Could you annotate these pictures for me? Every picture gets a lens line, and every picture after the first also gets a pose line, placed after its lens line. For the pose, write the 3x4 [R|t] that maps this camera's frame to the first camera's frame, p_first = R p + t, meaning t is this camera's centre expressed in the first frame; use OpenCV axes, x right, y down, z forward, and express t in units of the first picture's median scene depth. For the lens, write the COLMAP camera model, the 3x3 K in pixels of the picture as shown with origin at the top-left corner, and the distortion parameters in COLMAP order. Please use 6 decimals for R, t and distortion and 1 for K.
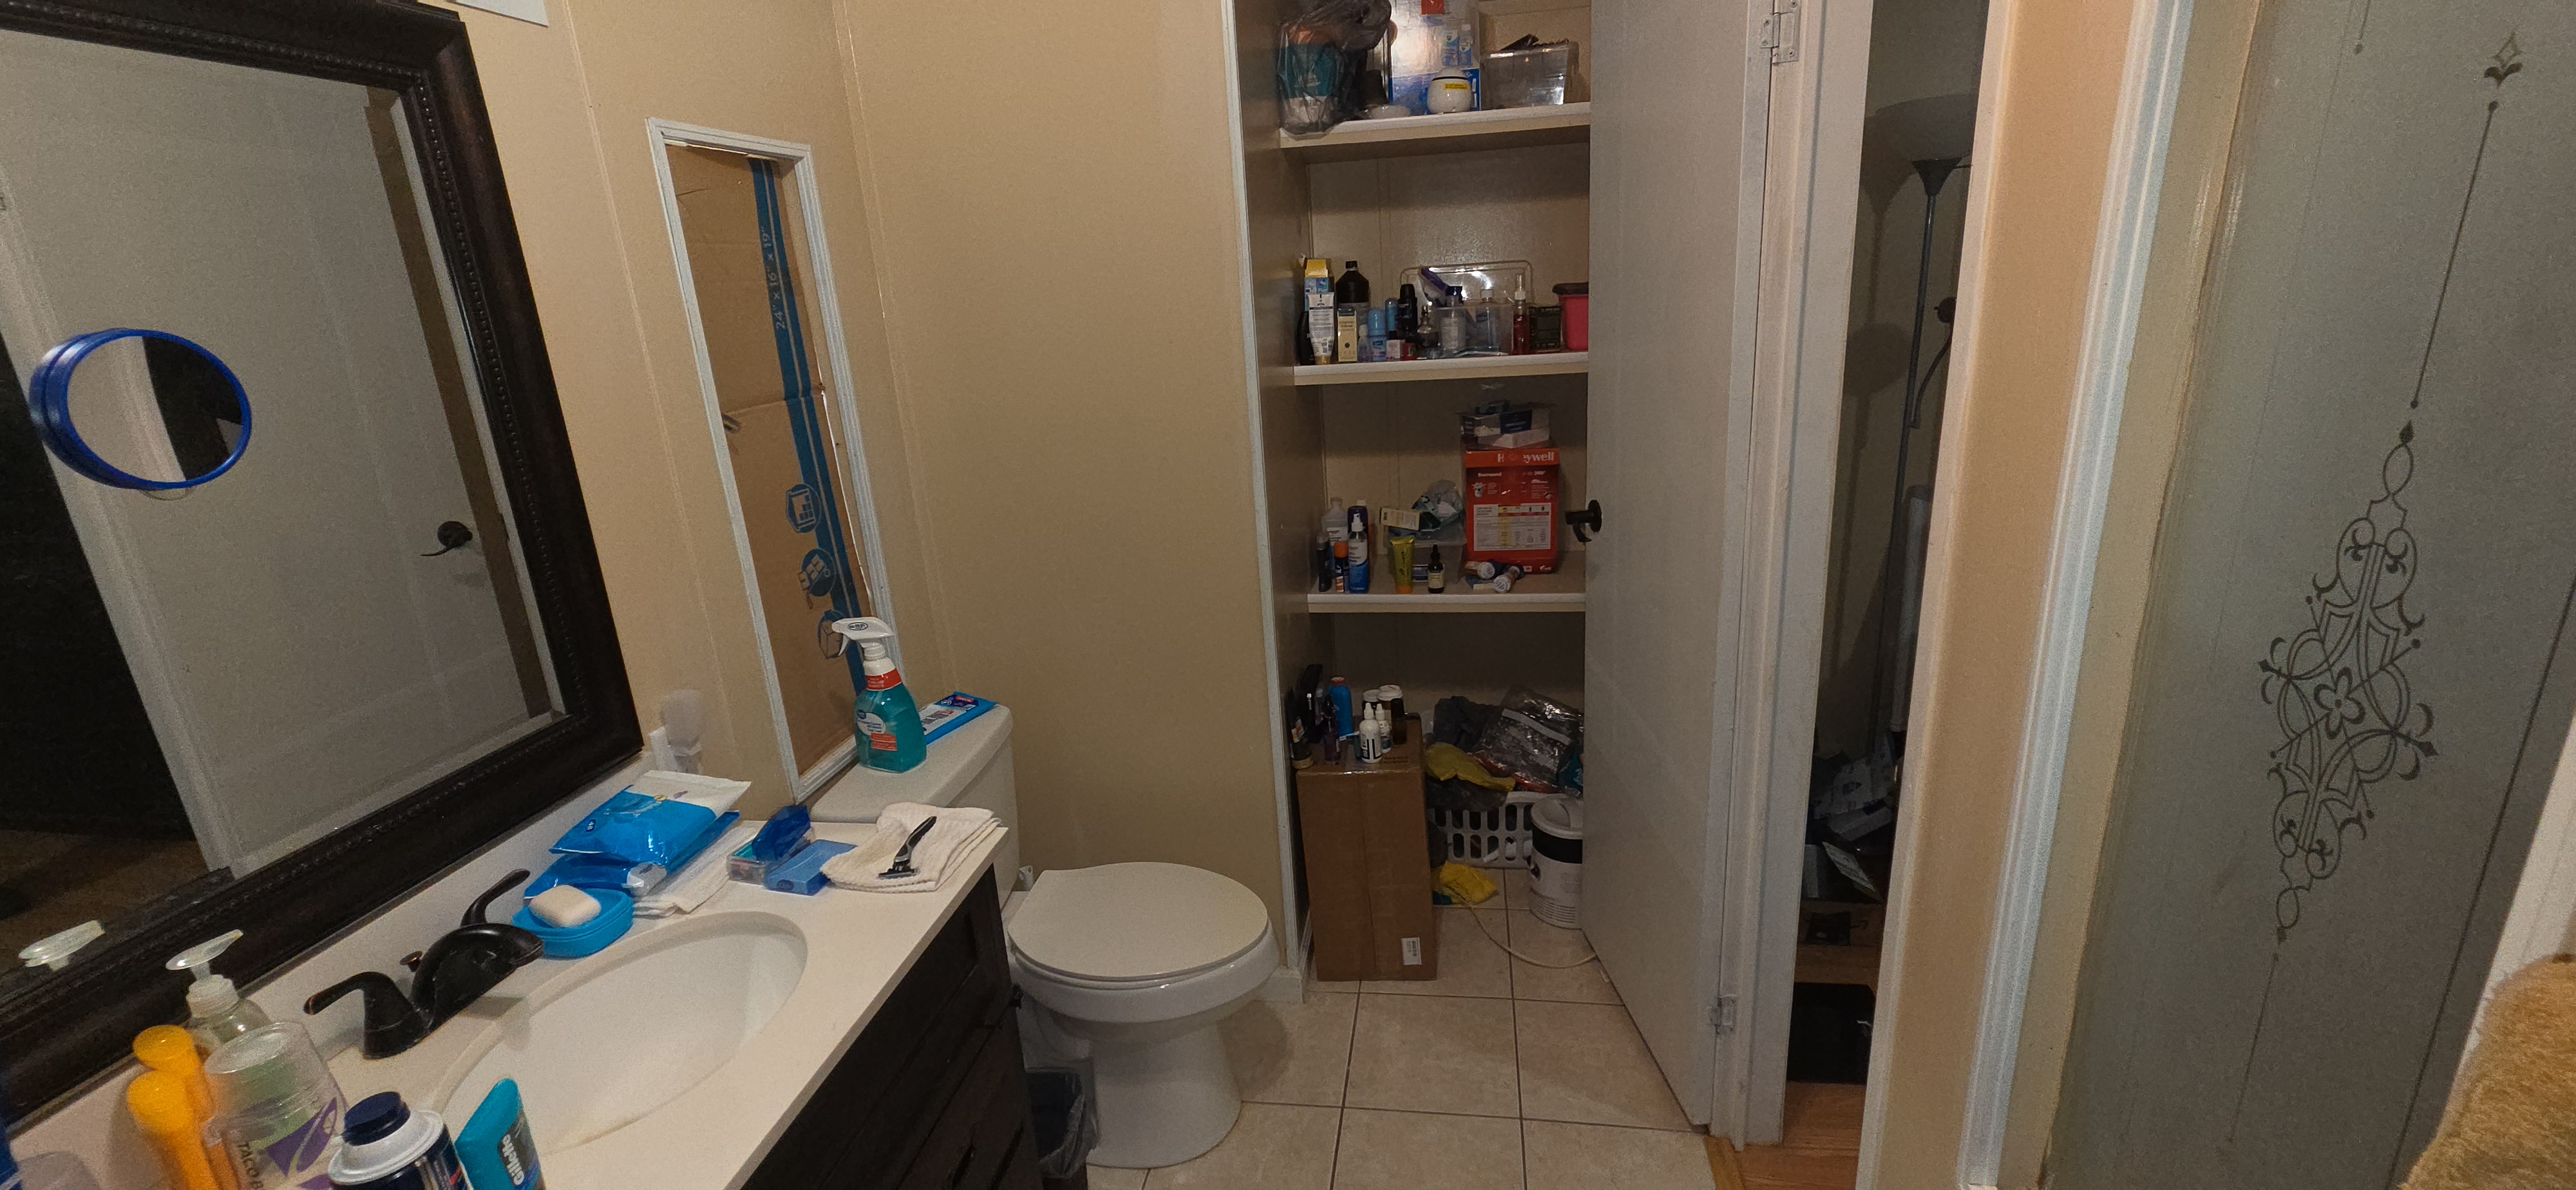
lens RADIAL K [[1053.5, 0, 1292.4], [0, 1053.5, 588.1], [0, 0, 1]] dist [0.000756, 0.000118]
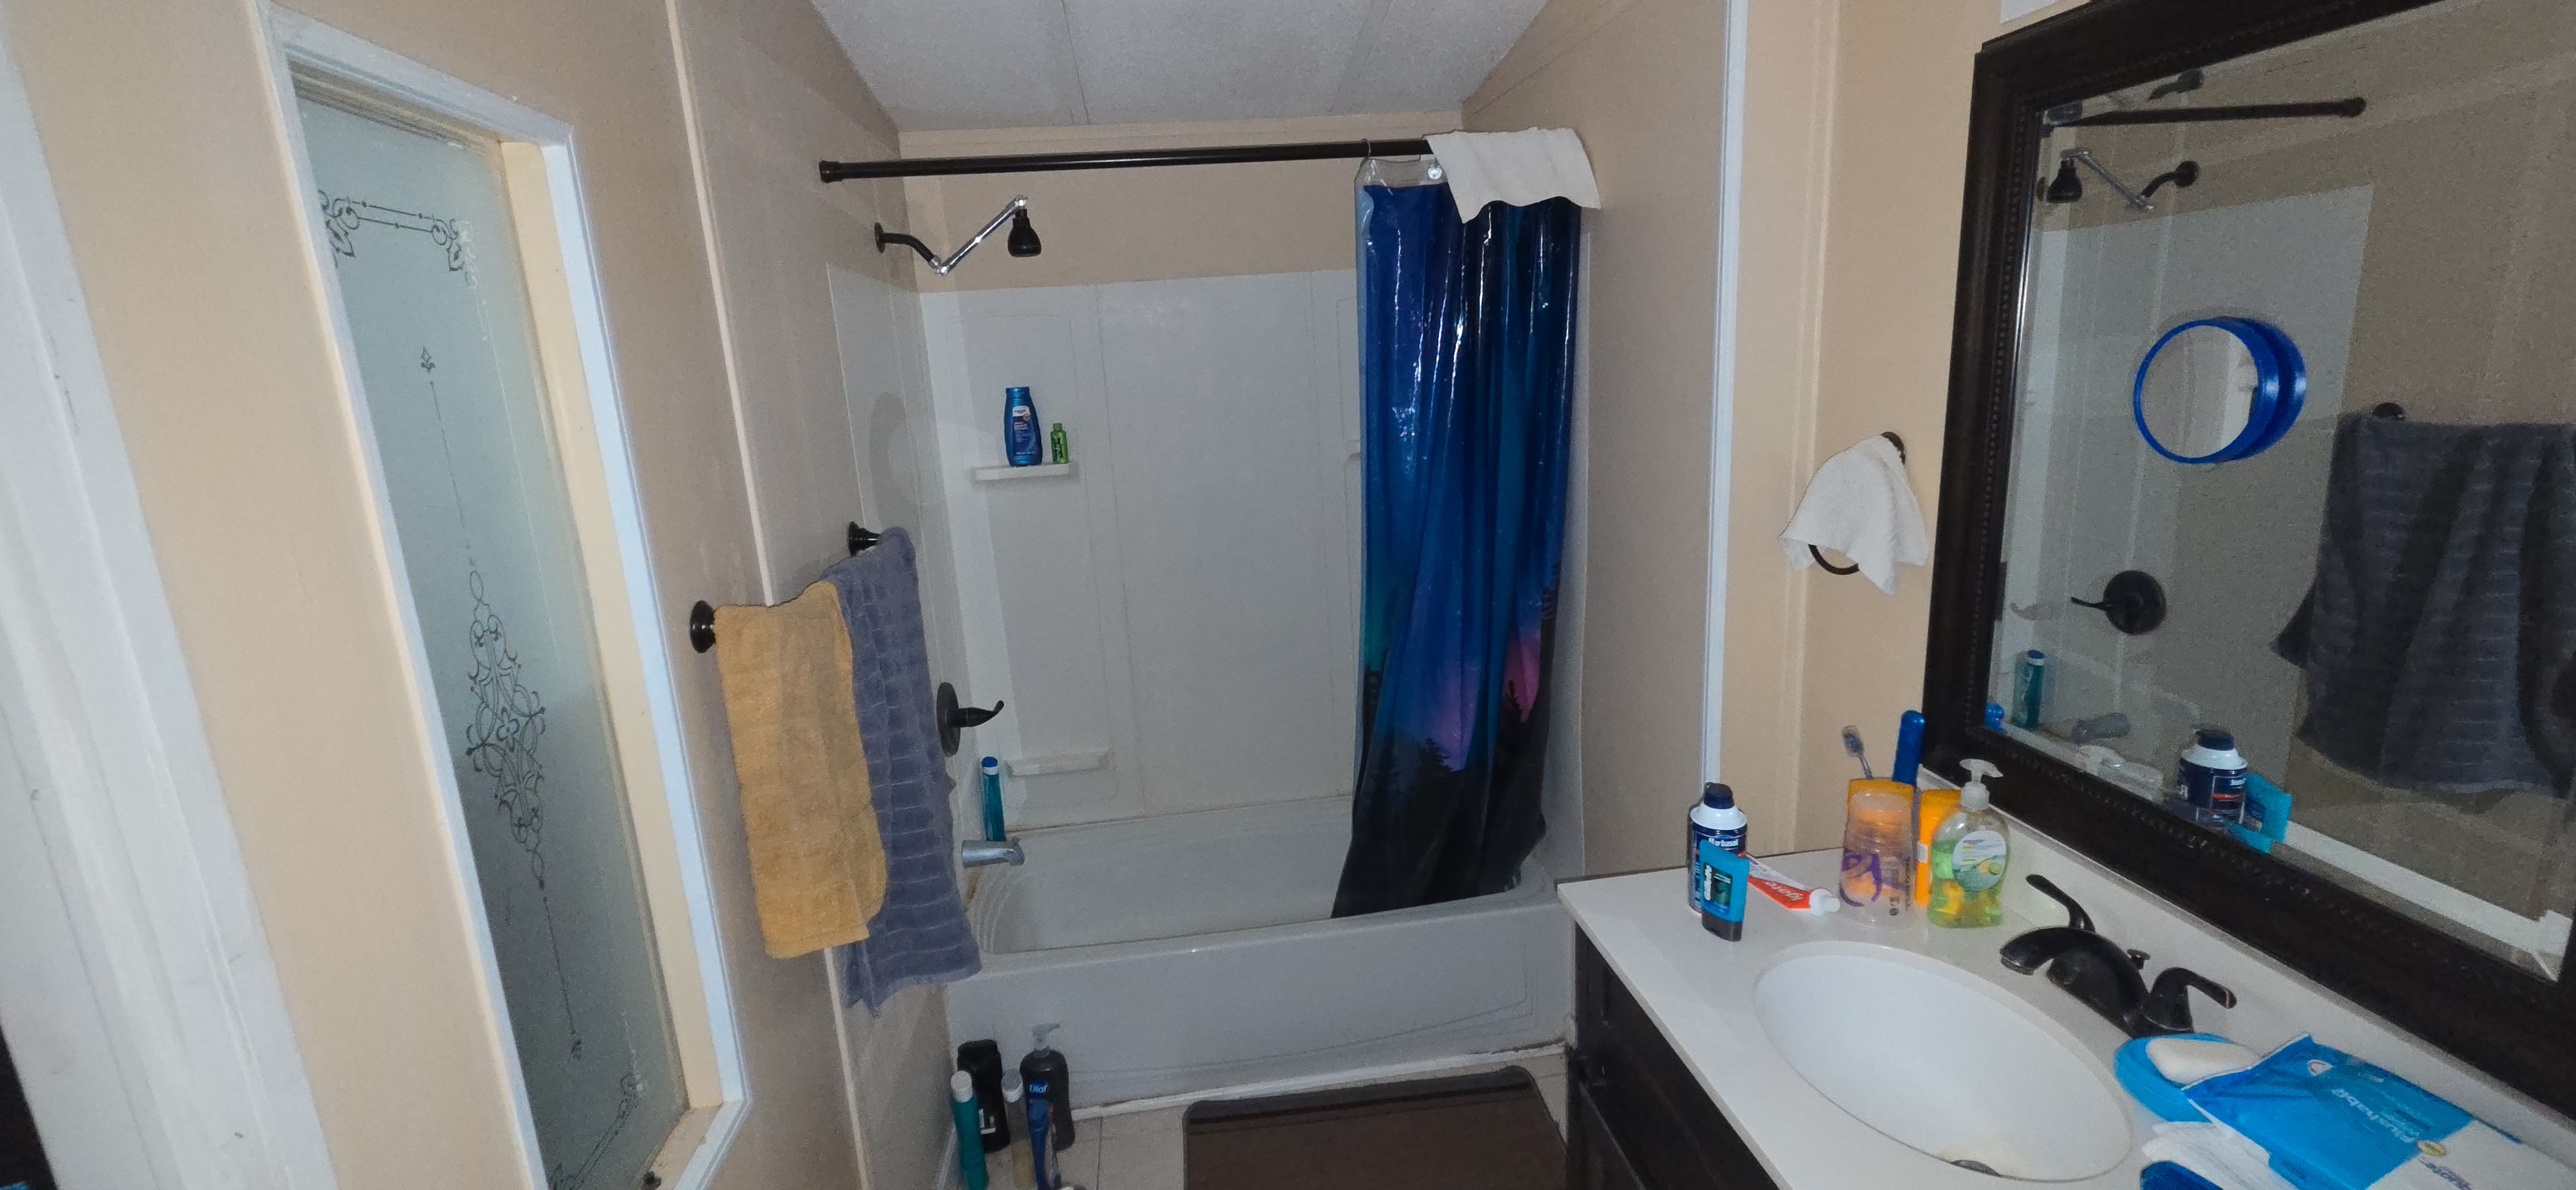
lens RADIAL K [[1053.5, 0, 1292.4], [0, 1053.5, 588.1], [0, 0, 1]] dist [0.000756, 0.000118]
pose [[-0.955216, 0.170163, -0.242091, 0.198436], [0.028434, 0.867116, 0.497294, -0.833240], [0.294542, 0.468139, -0.833121, 2.557963]]
